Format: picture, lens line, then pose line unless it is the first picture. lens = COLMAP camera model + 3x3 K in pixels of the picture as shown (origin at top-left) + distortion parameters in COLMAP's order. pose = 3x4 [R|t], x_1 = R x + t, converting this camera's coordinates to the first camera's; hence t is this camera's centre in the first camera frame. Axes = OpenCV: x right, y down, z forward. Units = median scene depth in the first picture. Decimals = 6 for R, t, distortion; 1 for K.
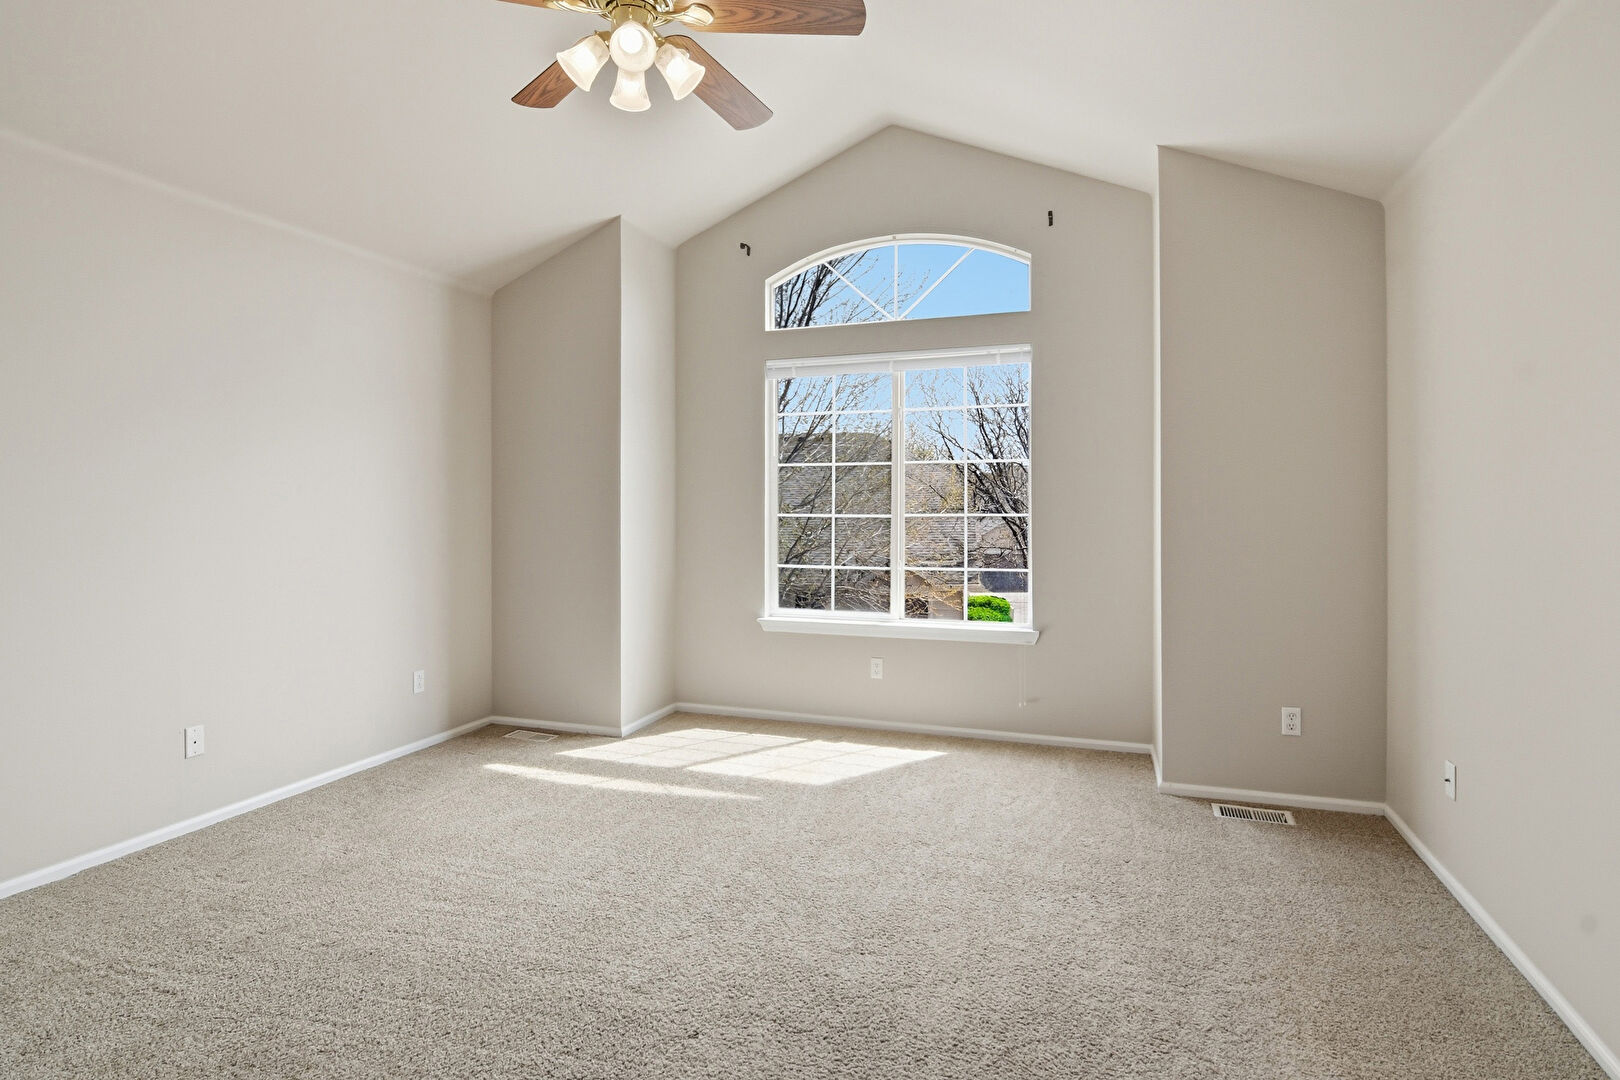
lens RADIAL K [[819.3, 0, 778.3], [0, 819.3, 497.6], [0, 0, 1]] dist [-0.013038, -0.001195]
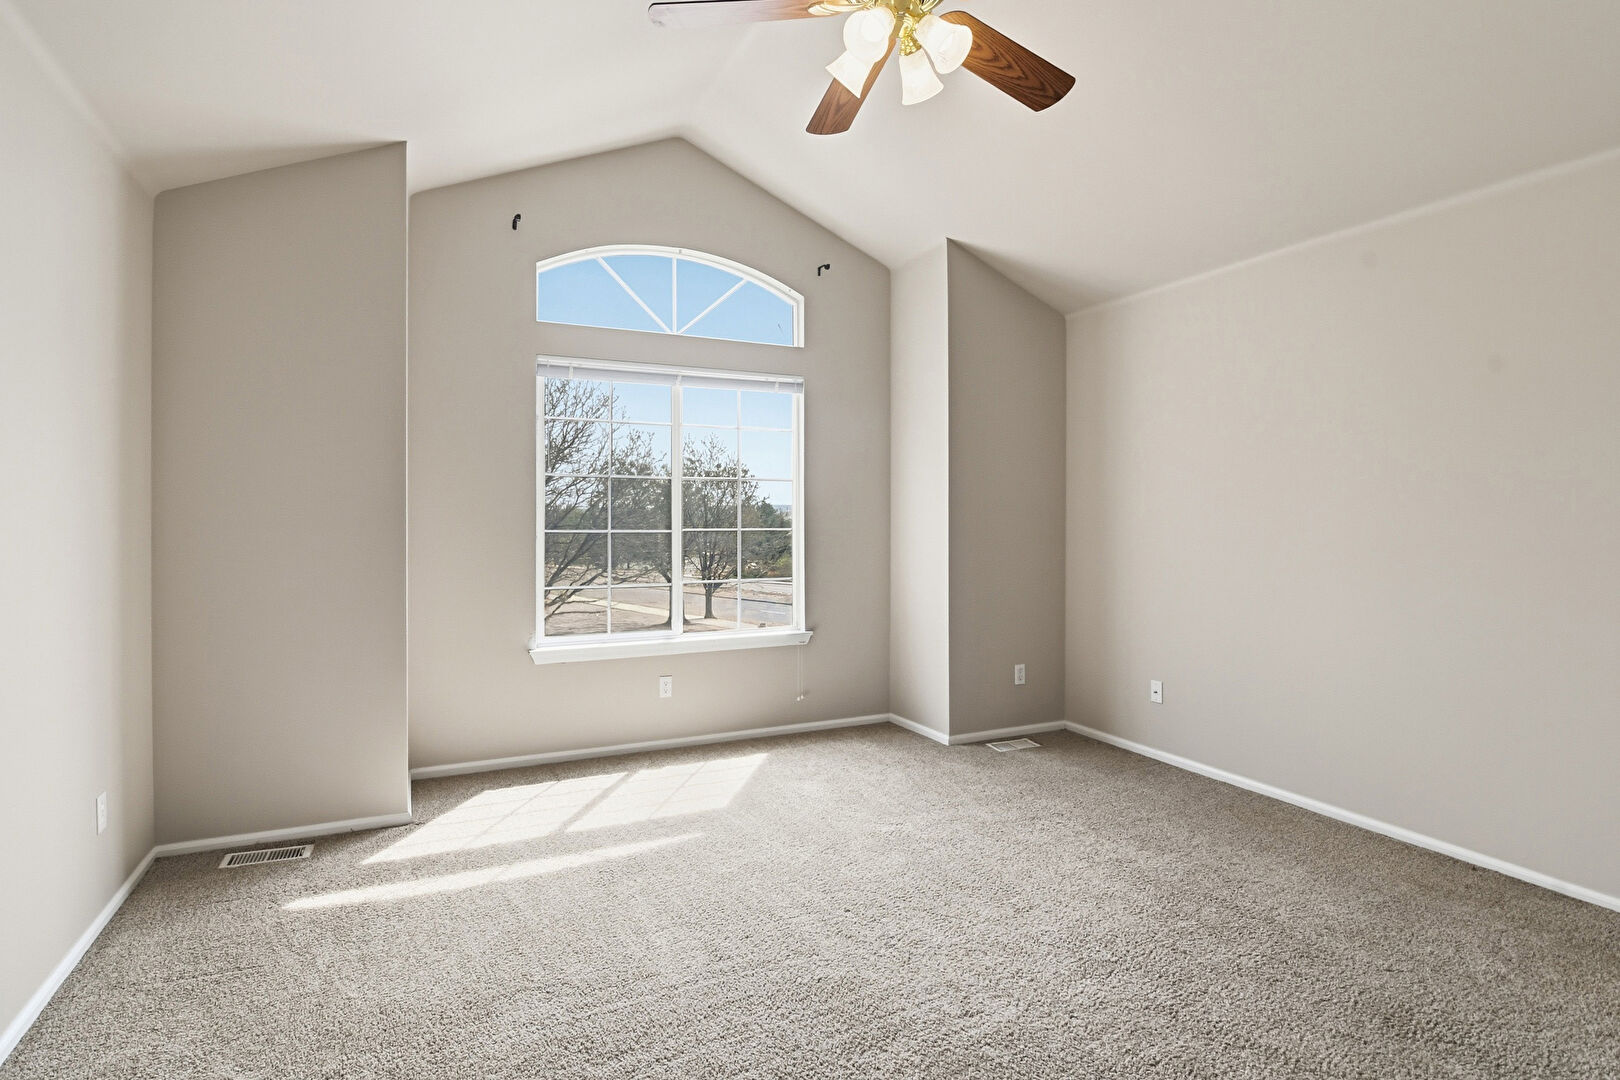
lens RADIAL K [[802.7, 0, 804.2], [0, 802.7, 514.9], [0, 0, 1]] dist [-0.010432, -0.001093]
pose [[0.715403, 0.003599, 0.698703, -0.480670], [-0.005743, 0.999983, 0.000729, 0.001237], [-0.698688, -0.004534, 0.715412, 0.219702]]
